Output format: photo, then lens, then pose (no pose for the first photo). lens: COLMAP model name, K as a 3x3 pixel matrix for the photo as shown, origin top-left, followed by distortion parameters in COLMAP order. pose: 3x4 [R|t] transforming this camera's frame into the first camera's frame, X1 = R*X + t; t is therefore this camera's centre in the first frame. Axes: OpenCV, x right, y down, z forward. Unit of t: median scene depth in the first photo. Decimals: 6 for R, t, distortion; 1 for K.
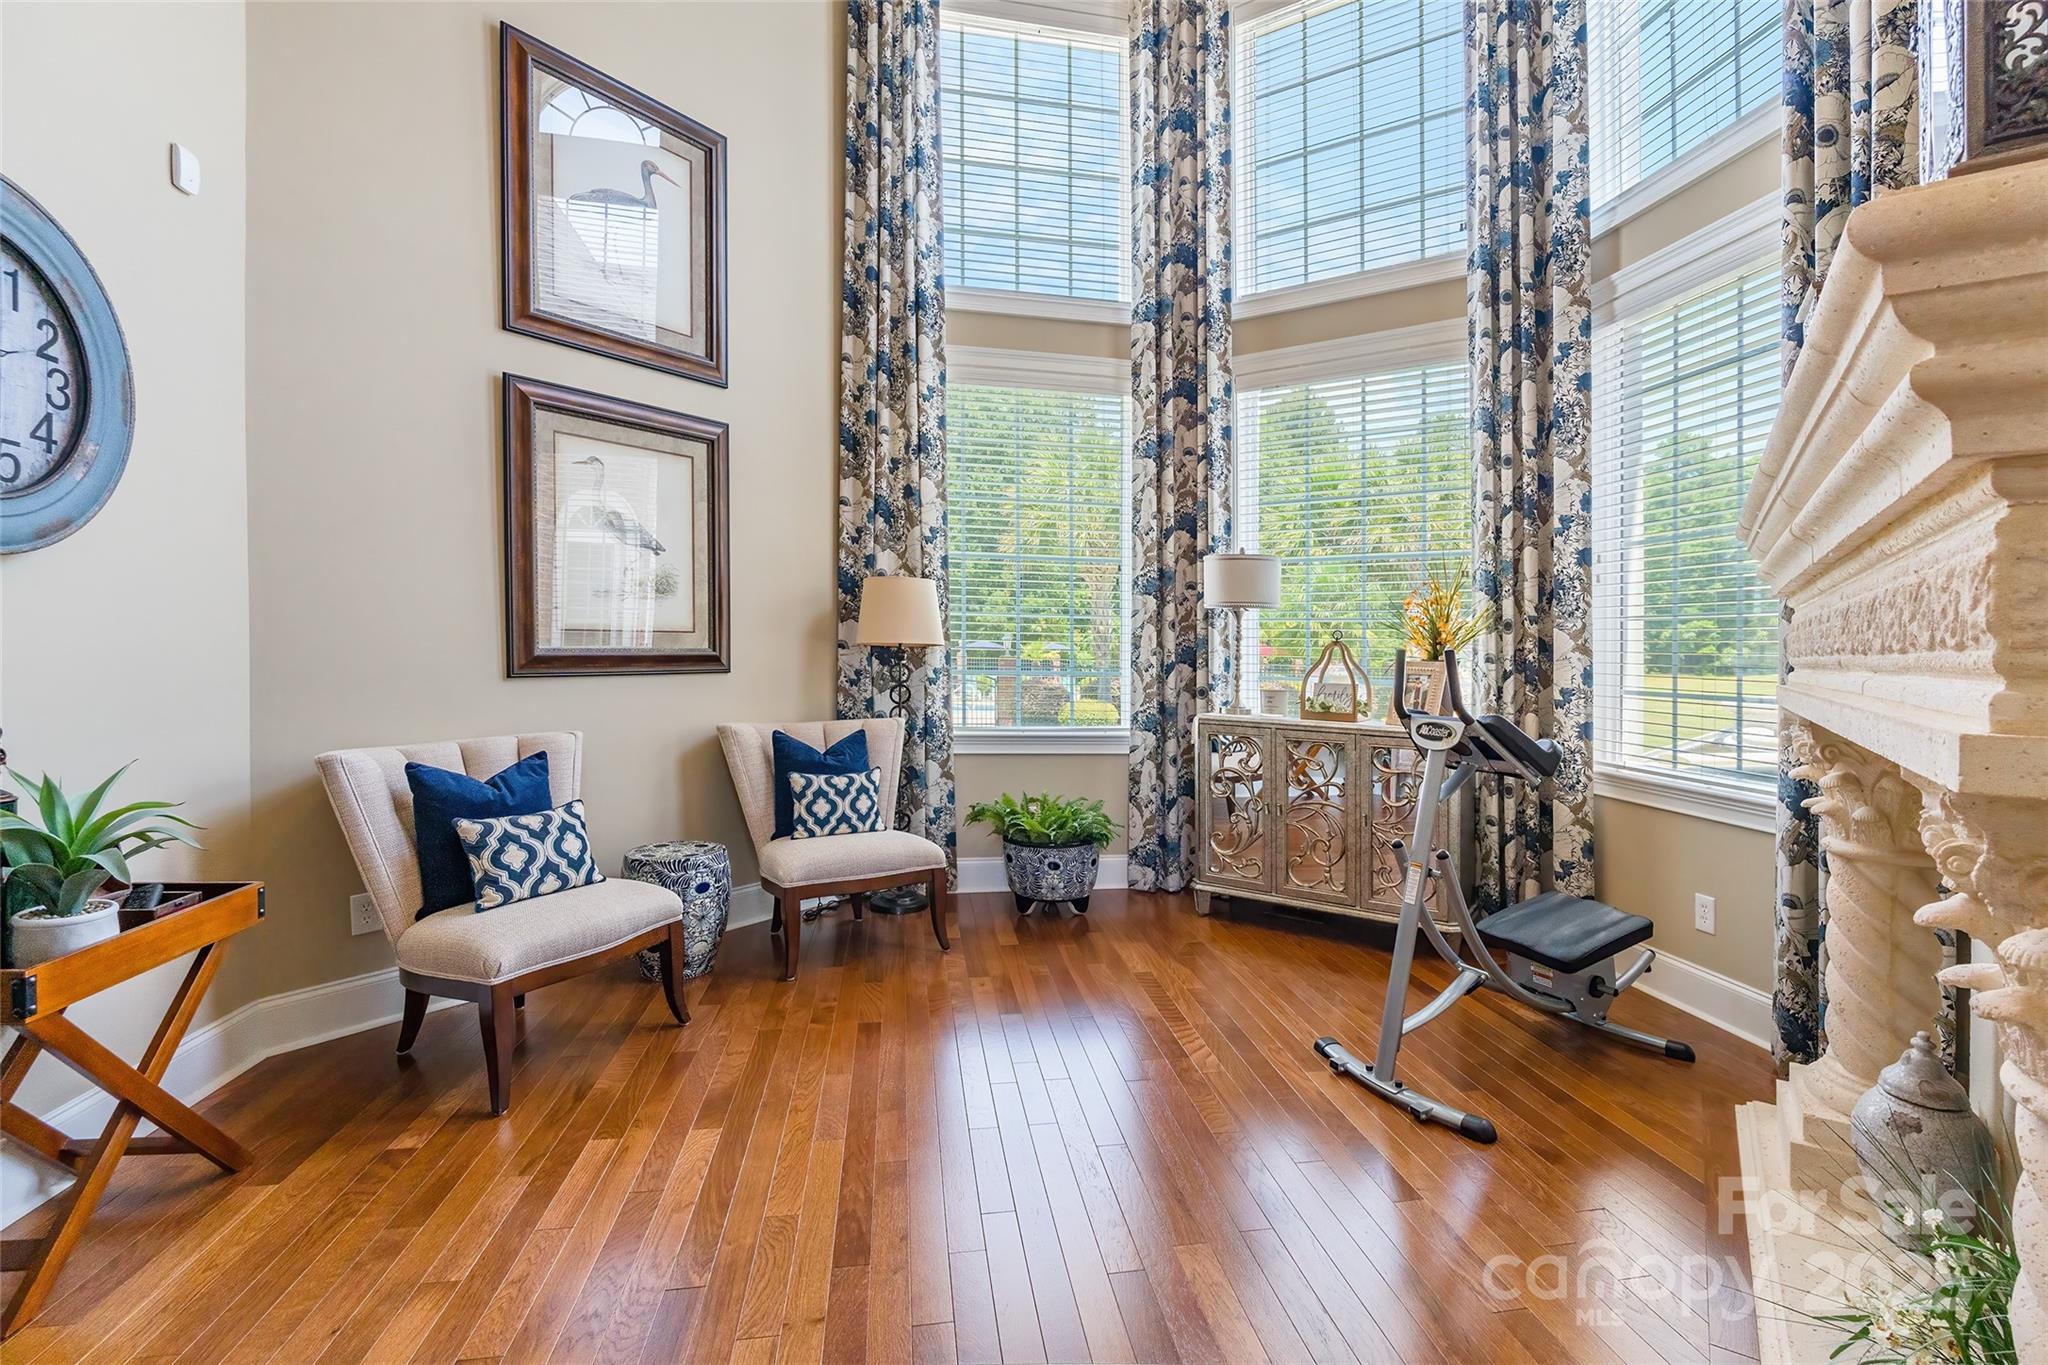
lens RADIAL K [[914.9, 0, 1025.3], [0, 914.9, 663.8], [0, 0, 1]] dist [-0.012529, 0.000005]
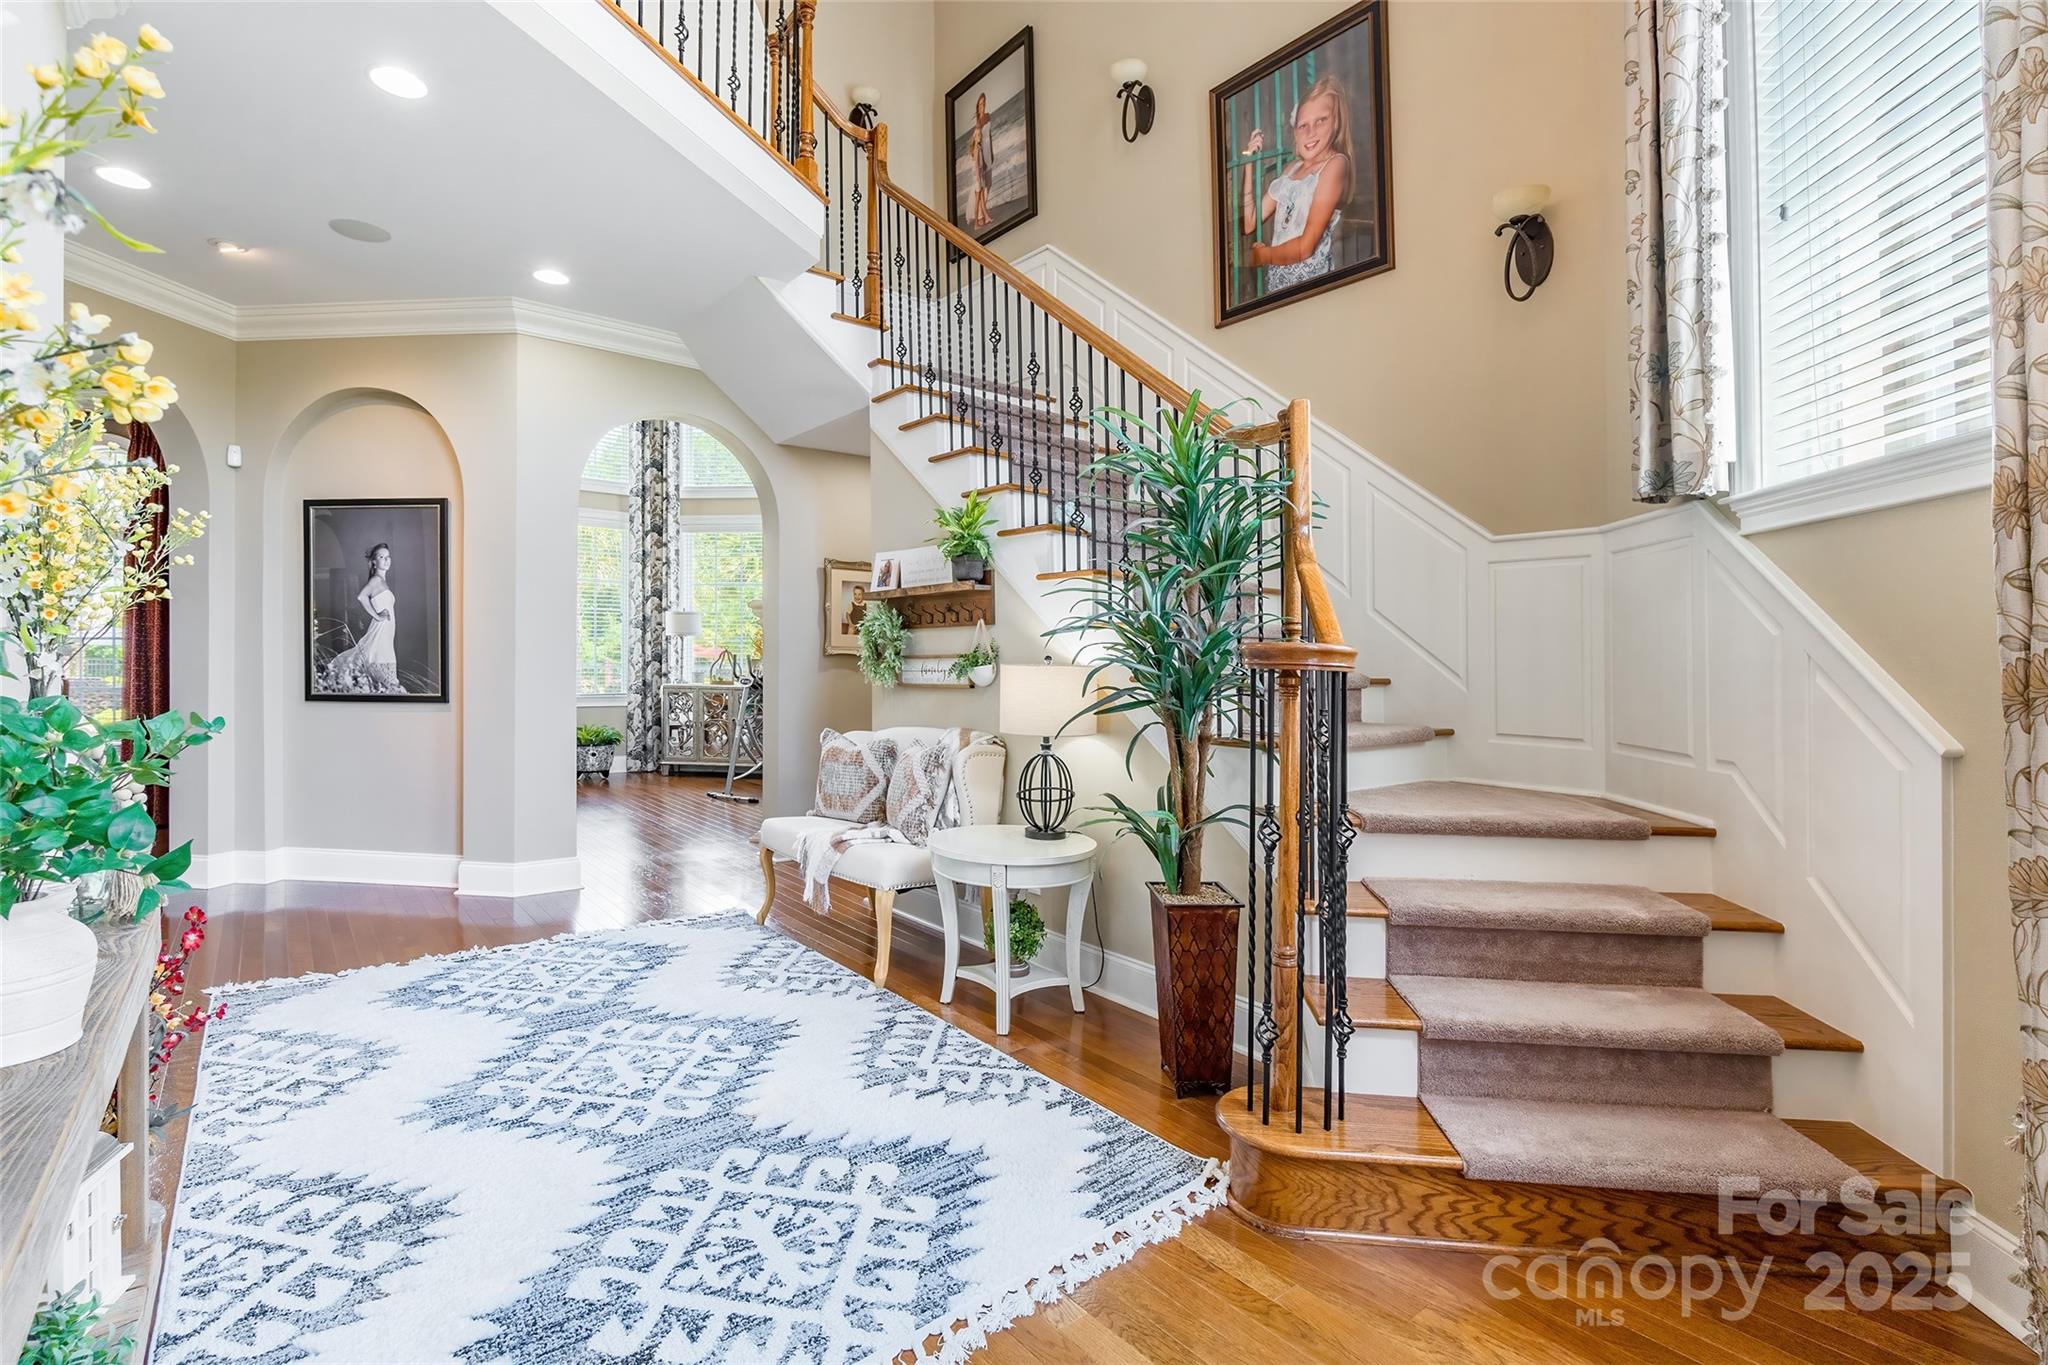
lens RADIAL K [[914.9, 0, 1024.5], [0, 914.9, 665.5], [0, 0, 1]] dist [-0.012529, 0.000005]
pose [[0.841040, 0.003001, 0.540965, -0.245471], [0.004082, 0.999921, -0.011895, 0.037784], [-0.540958, 0.012212, 0.840961, -1.204971]]
